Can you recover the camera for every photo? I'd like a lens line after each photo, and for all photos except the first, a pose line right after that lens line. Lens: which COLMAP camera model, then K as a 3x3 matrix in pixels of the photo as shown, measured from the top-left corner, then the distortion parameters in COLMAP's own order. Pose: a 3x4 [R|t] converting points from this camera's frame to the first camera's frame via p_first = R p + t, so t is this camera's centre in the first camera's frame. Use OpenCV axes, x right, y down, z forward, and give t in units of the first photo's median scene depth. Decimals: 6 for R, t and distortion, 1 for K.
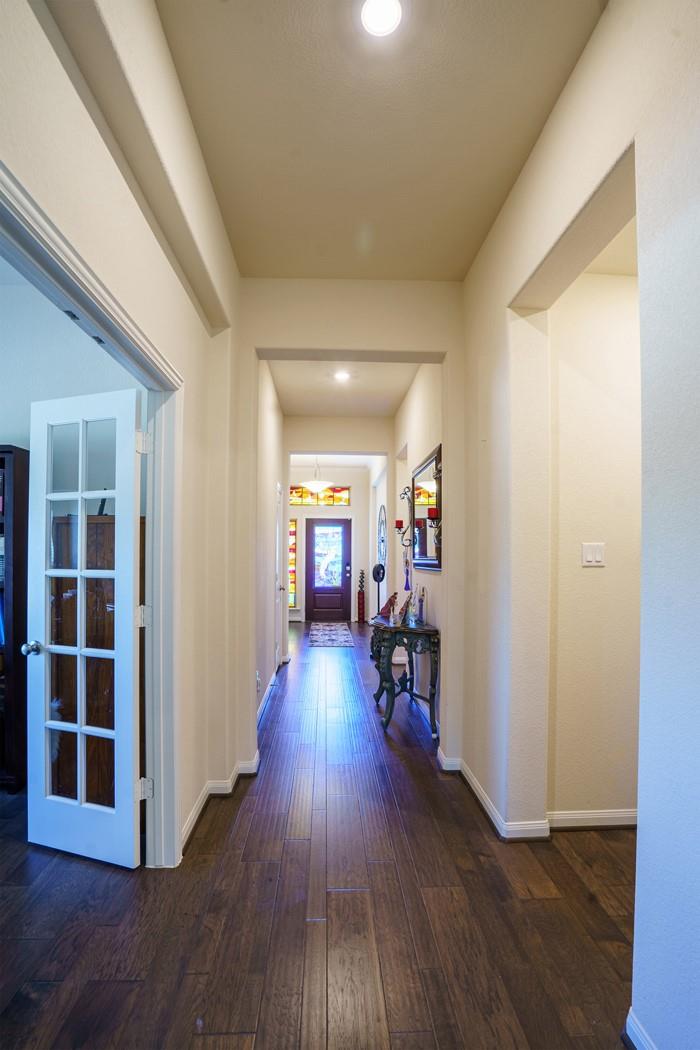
lens RADIAL K [[495.7, 0, 351.7], [0, 495.7, 529.8], [0, 0, 1]] dist [-0.027797, 0.004447]
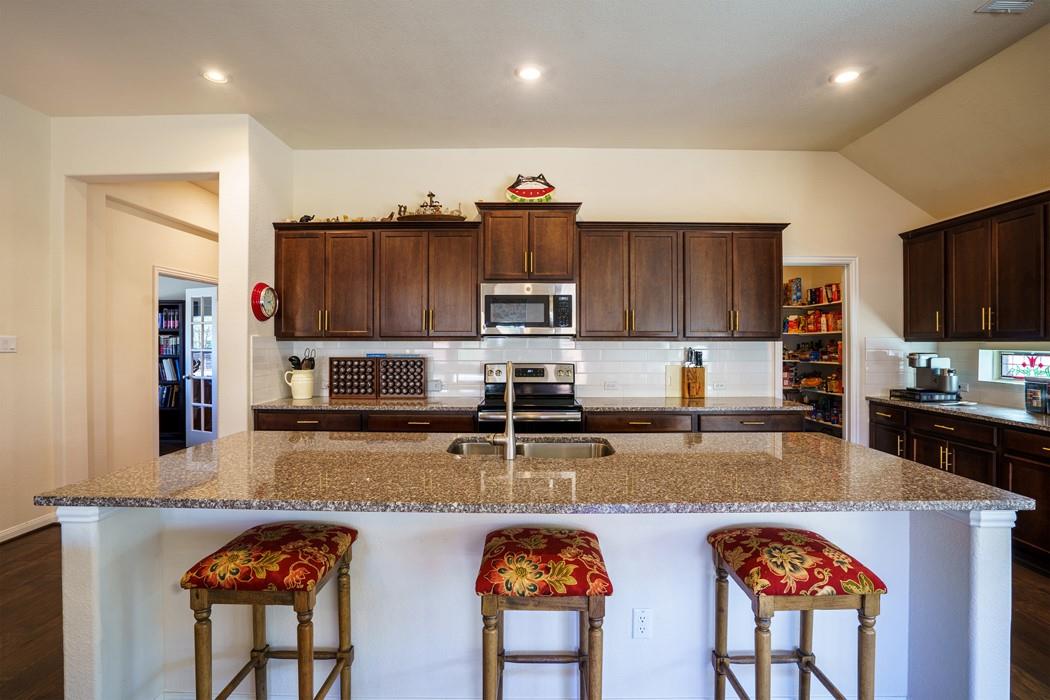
lens RADIAL K [[495.7, 0, 520.5], [0, 495.7, 341.7], [0, 0, 1]] dist [-0.027797, 0.004447]
pose [[0.995895, 0.001358, -0.090505, 1.554222], [0.000174, 0.999857, 0.016913, -0.010556], [0.090515, -0.016860, 0.995752, -1.672850]]
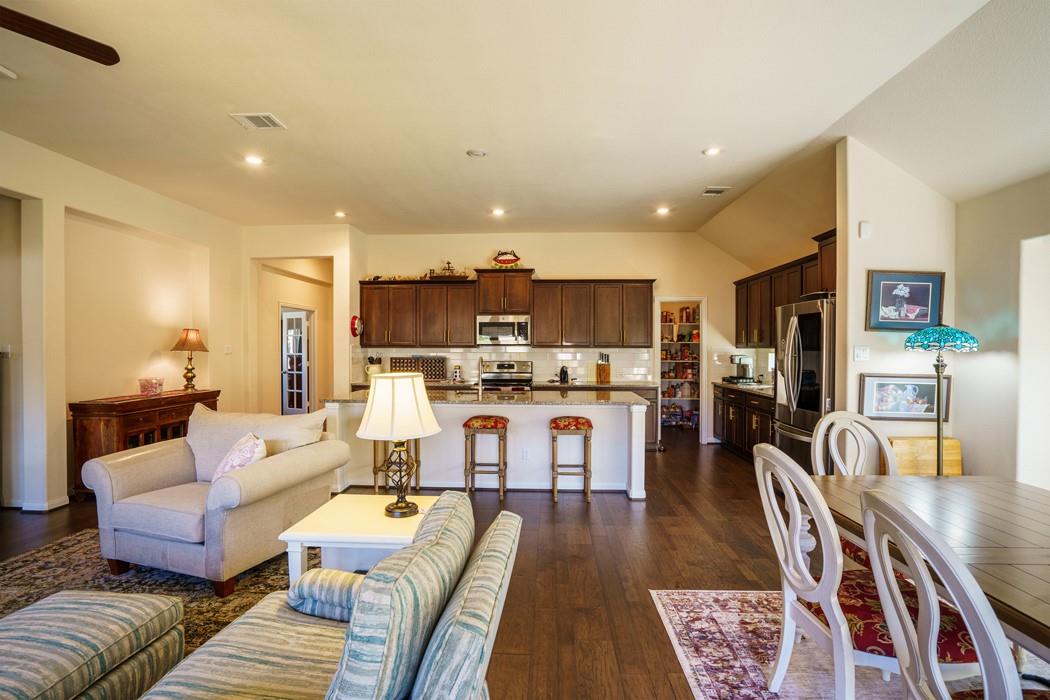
lens RADIAL K [[516.1, 0, 519.5], [0, 516.1, 353.8], [0, 0, 1]] dist [-0.021898, 0.002338]
pose [[0.991298, 0.002871, -0.131603, 1.954812], [0.001117, 0.999543, 0.030220, -0.045658], [0.131629, -0.030104, 0.990842, -3.136889]]
